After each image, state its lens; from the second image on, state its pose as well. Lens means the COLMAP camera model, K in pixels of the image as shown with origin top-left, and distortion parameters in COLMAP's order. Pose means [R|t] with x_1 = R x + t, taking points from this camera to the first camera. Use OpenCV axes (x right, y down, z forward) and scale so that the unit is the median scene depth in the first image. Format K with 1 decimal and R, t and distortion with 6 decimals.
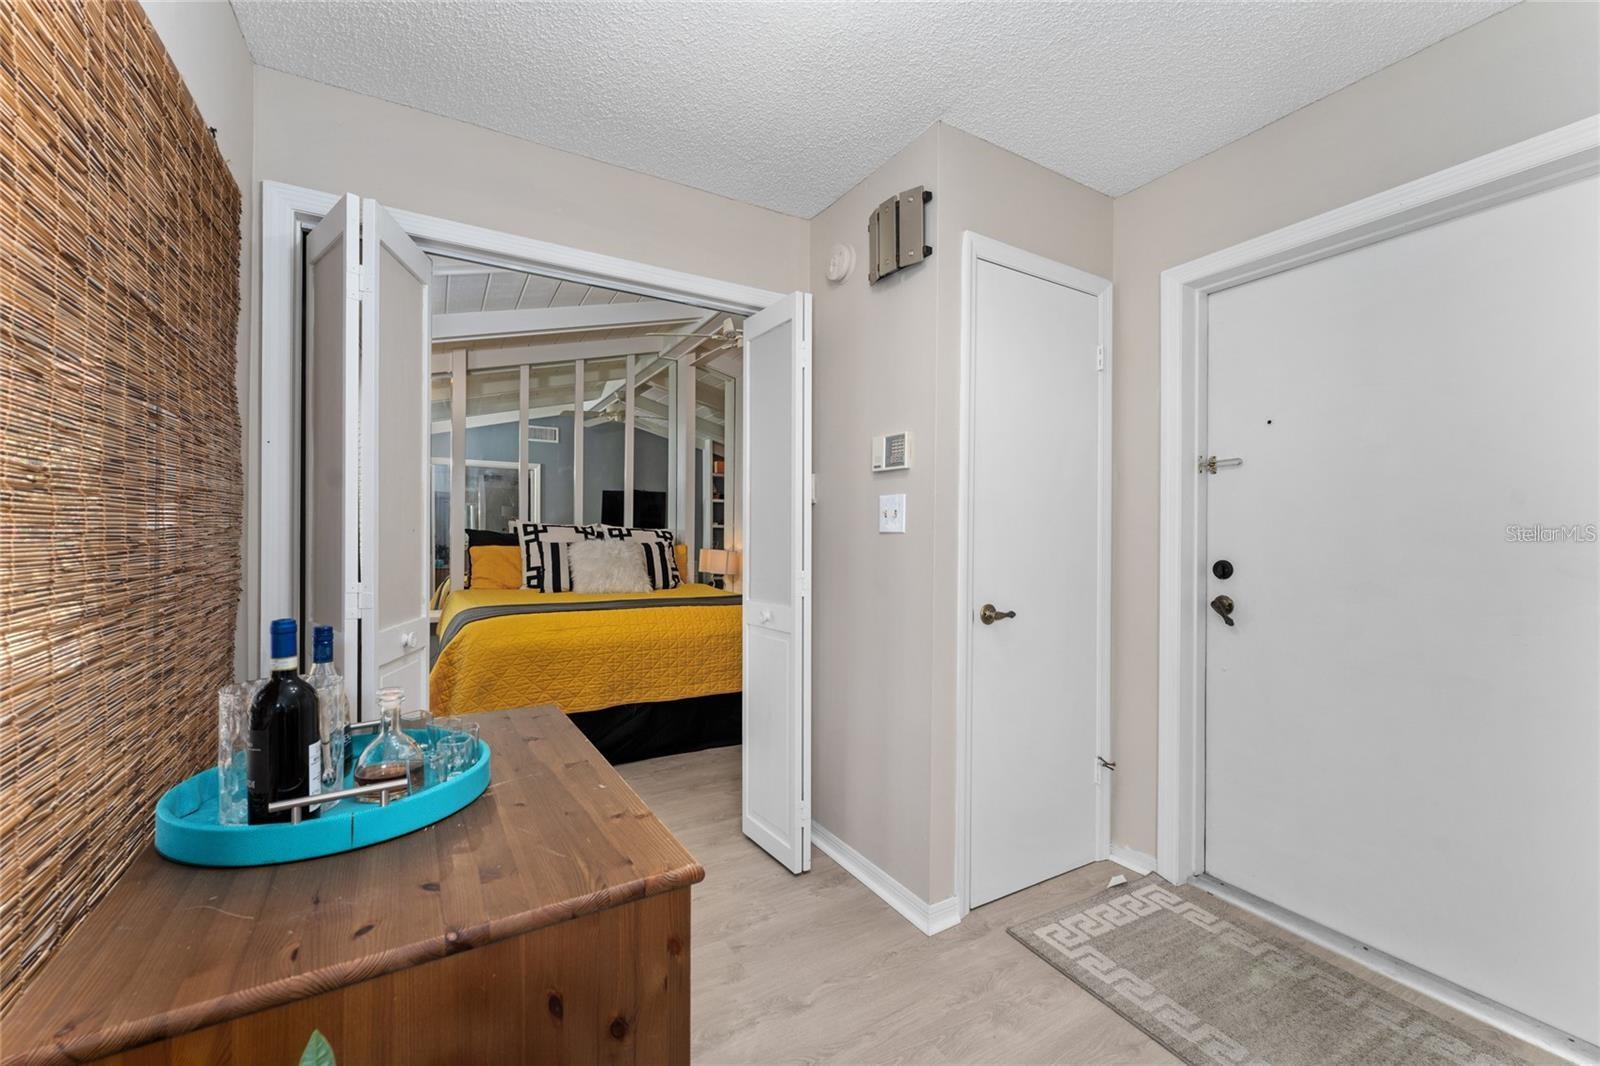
lens RADIAL K [[637.4, 0, 806.7], [0, 637.4, 536.5], [0, 0, 1]] dist [-0.001494, 0.000297]
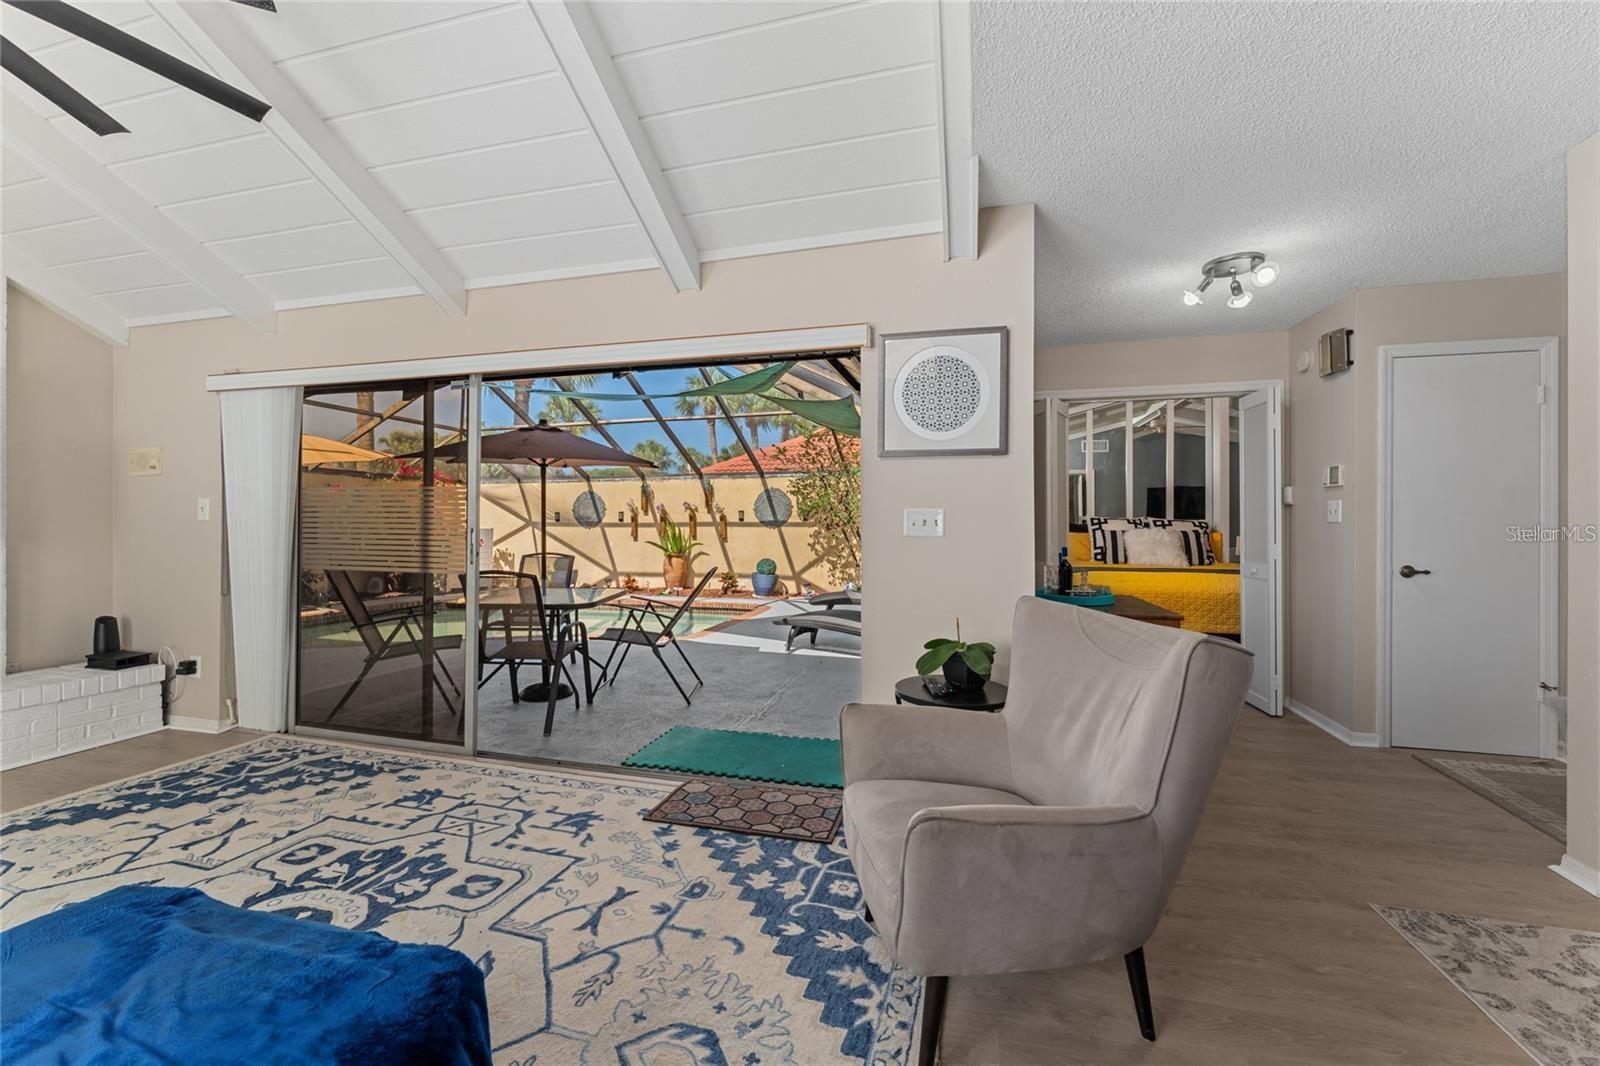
lens RADIAL K [[637.4, 0, 809.9], [0, 637.4, 523.7], [0, 0, 1]] dist [-0.001494, 0.000297]
pose [[0.702135, -0.008481, -0.711993, 0.152527], [0.004893, 0.999963, -0.007086, 0.001005], [0.712027, 0.001492, 0.702151, -0.508586]]
